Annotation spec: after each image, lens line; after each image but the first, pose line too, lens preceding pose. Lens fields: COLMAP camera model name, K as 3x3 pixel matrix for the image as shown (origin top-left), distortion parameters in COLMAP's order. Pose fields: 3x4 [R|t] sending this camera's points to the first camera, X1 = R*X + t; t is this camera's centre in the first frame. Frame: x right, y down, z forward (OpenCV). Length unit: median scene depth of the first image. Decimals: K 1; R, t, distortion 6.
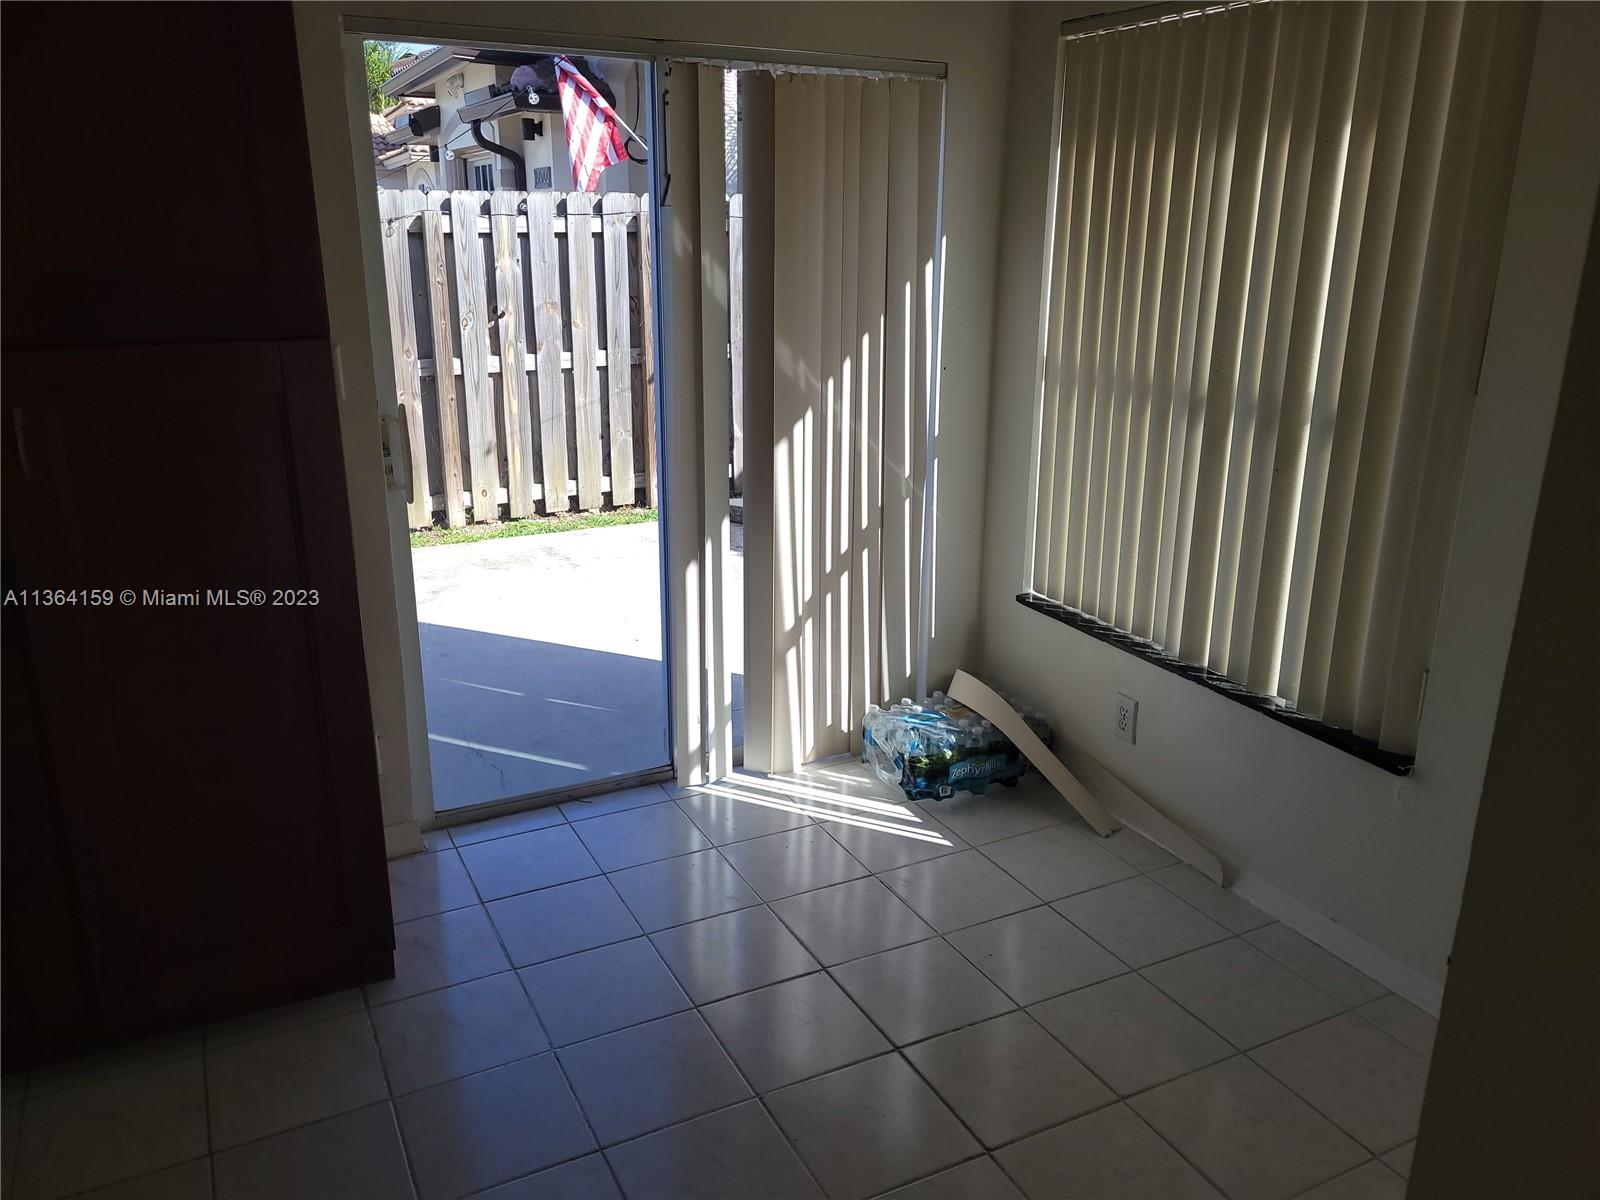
lens RADIAL K [[1200.7, 0, 798.9], [0, 1200.7, 603.1], [0, 0, 1]] dist [0.057283, -0.048344]
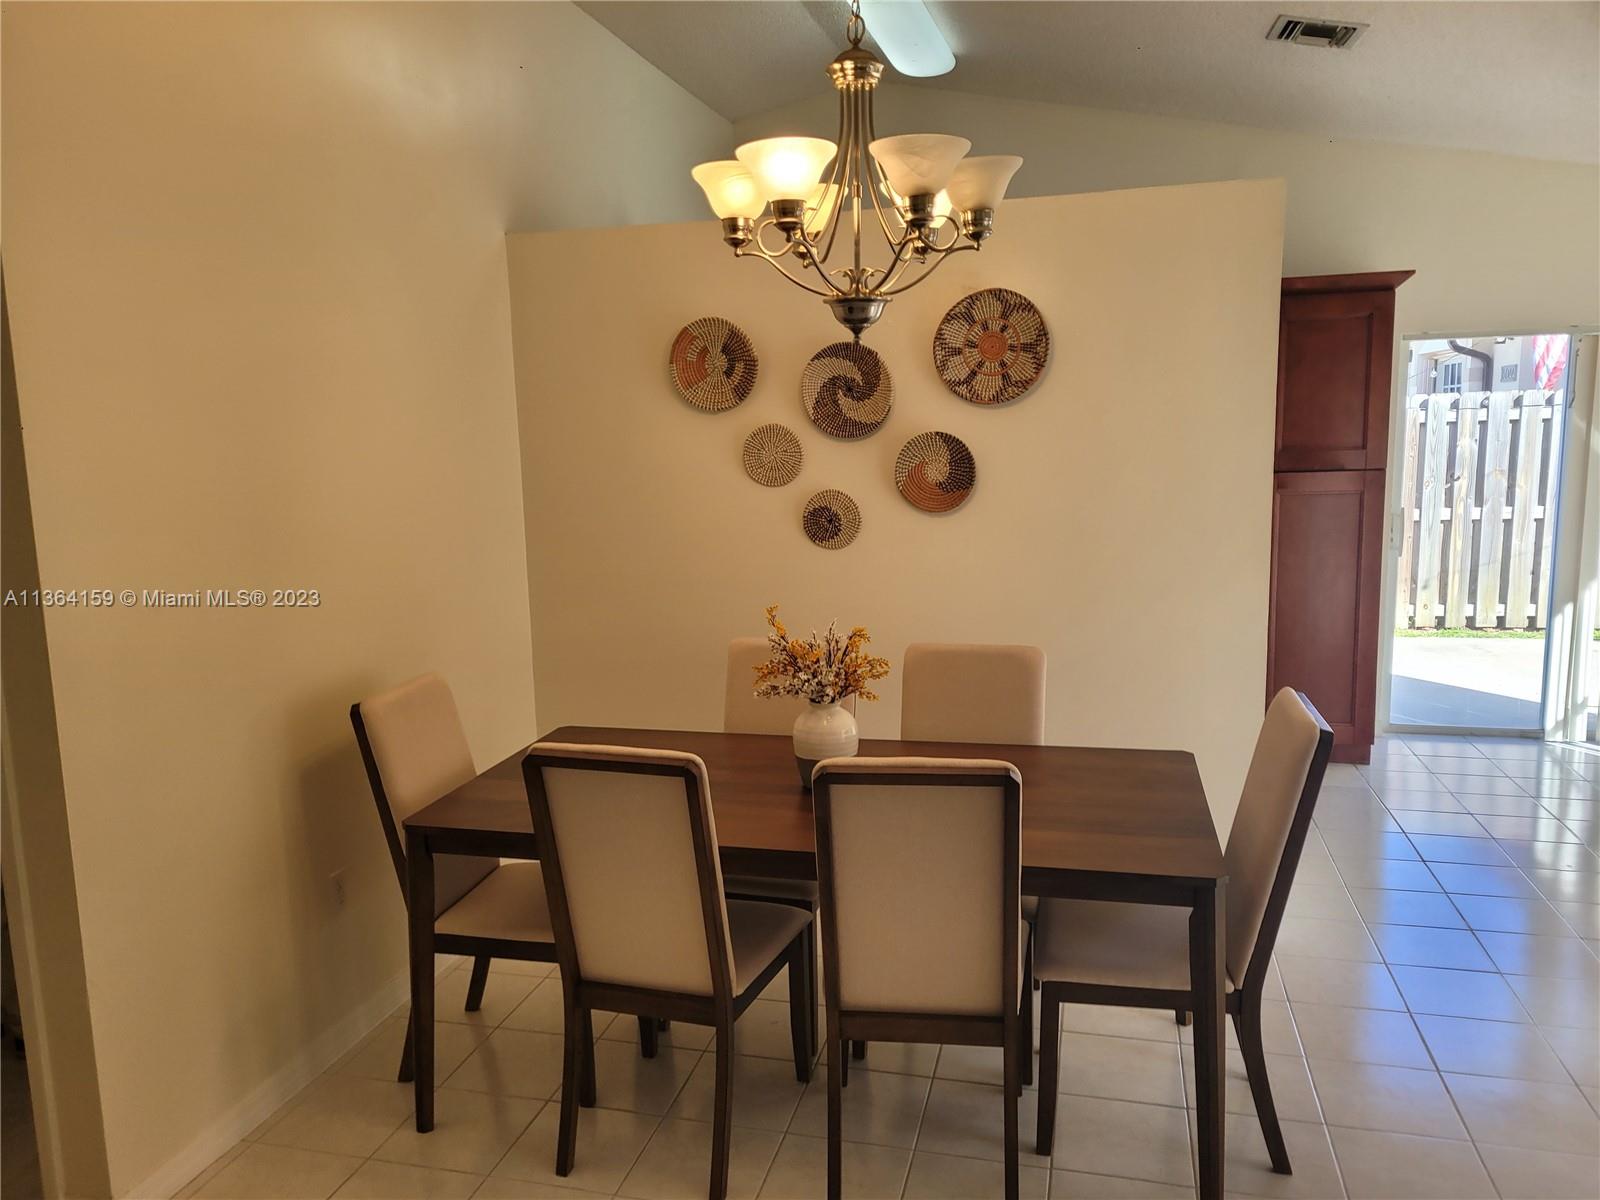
lens RADIAL K [[1200.7, 0, 792.2], [0, 1200.7, 602.3], [0, 0, 1]] dist [0.057283, -0.048344]
pose [[0.746812, 0.072631, -0.661058, 0.110533], [-0.169146, 0.982074, -0.083187, 0.138459], [0.643166, 0.173940, 0.745710, -0.479701]]
